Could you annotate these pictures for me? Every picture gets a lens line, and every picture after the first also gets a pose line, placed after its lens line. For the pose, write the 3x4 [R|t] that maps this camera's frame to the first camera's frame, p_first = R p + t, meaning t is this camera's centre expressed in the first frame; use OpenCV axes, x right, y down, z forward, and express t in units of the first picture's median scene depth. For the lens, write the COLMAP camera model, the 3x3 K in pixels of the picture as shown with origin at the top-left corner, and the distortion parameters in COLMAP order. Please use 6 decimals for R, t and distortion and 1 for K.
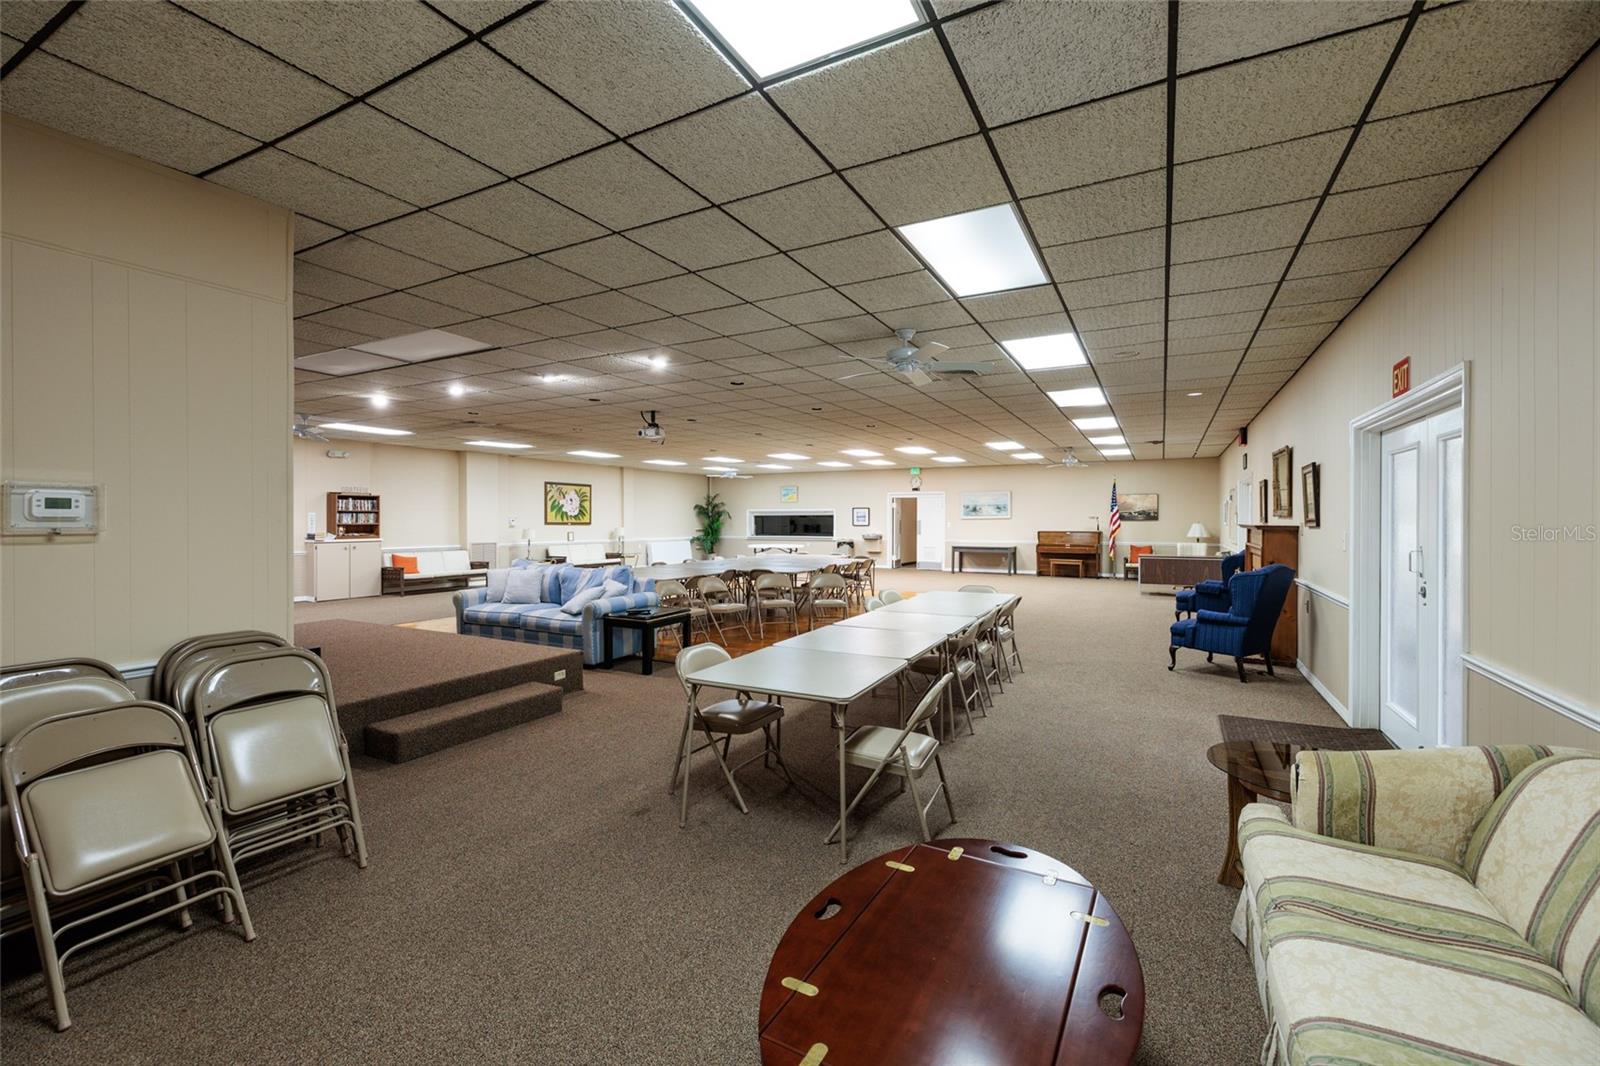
lens RADIAL K [[674.6, 0, 799.3], [0, 674.6, 525.9], [0, 0, 1]] dist [0.000950, 0.000092]
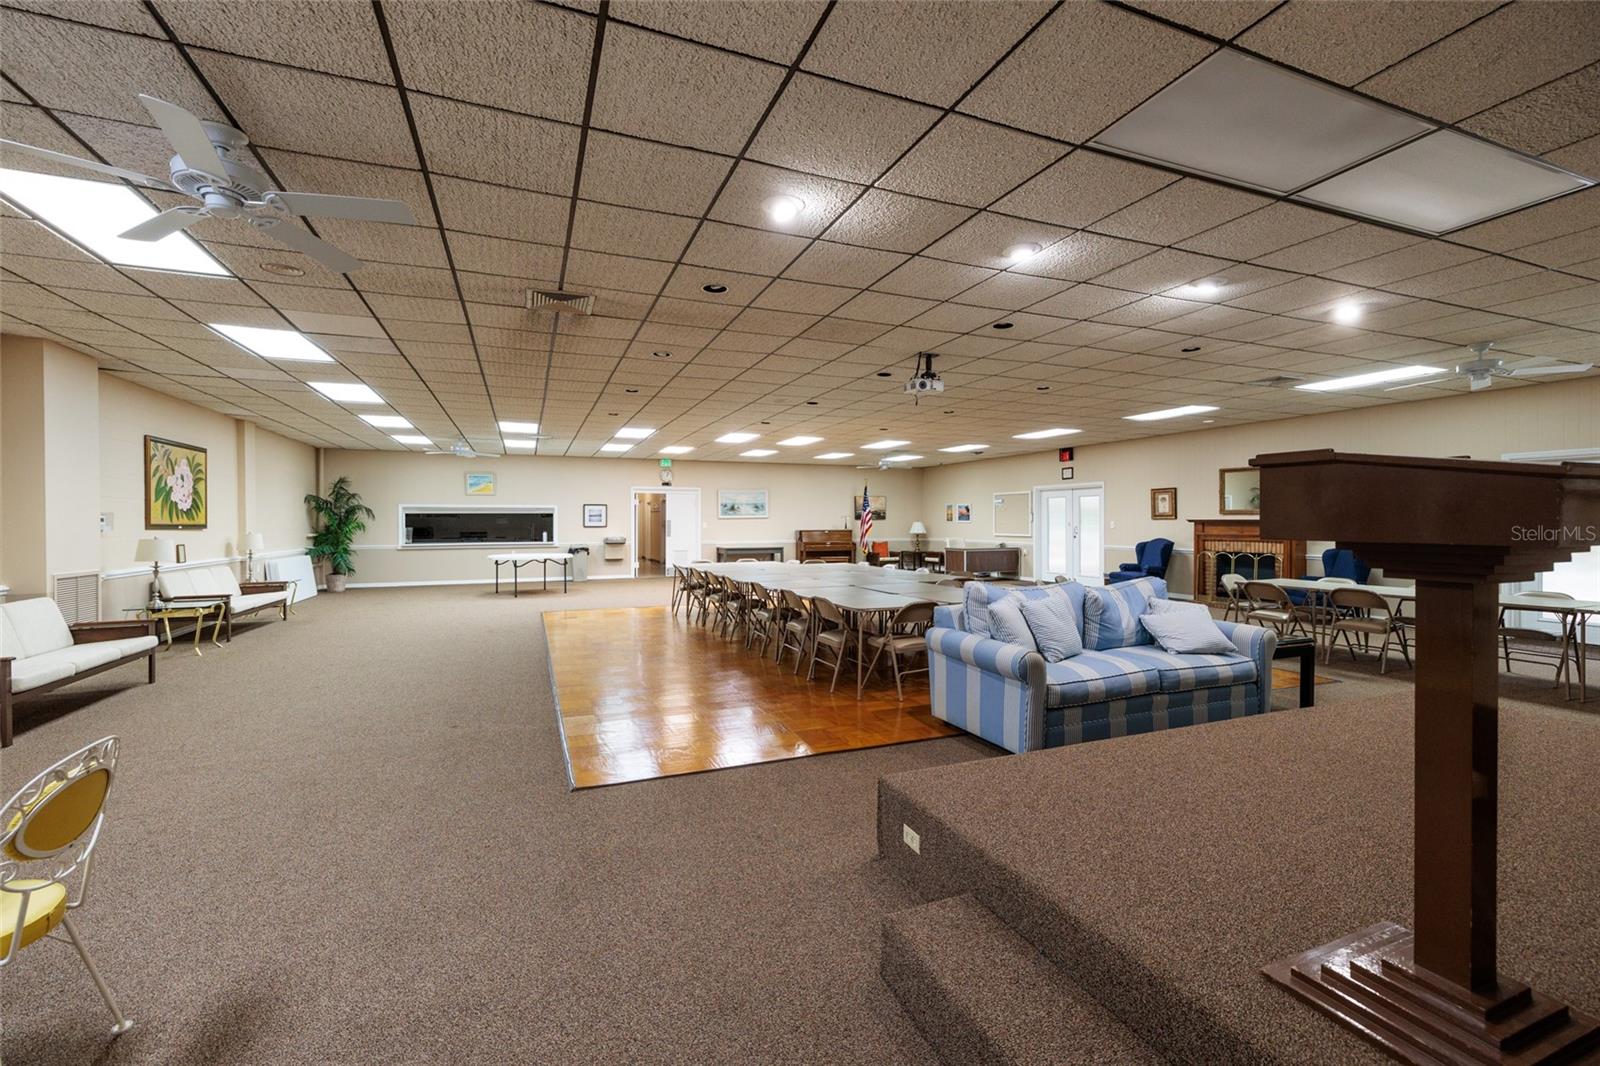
lens RADIAL K [[674.6, 0, 801.5], [0, 674.6, 528.0], [0, 0, 1]] dist [0.000950, 0.000092]
pose [[0.636388, -0.009571, 0.771309, -0.384831], [0.008842, 0.999948, 0.005113, -0.001126], [-0.771318, 0.003566, 0.636440, 0.316689]]
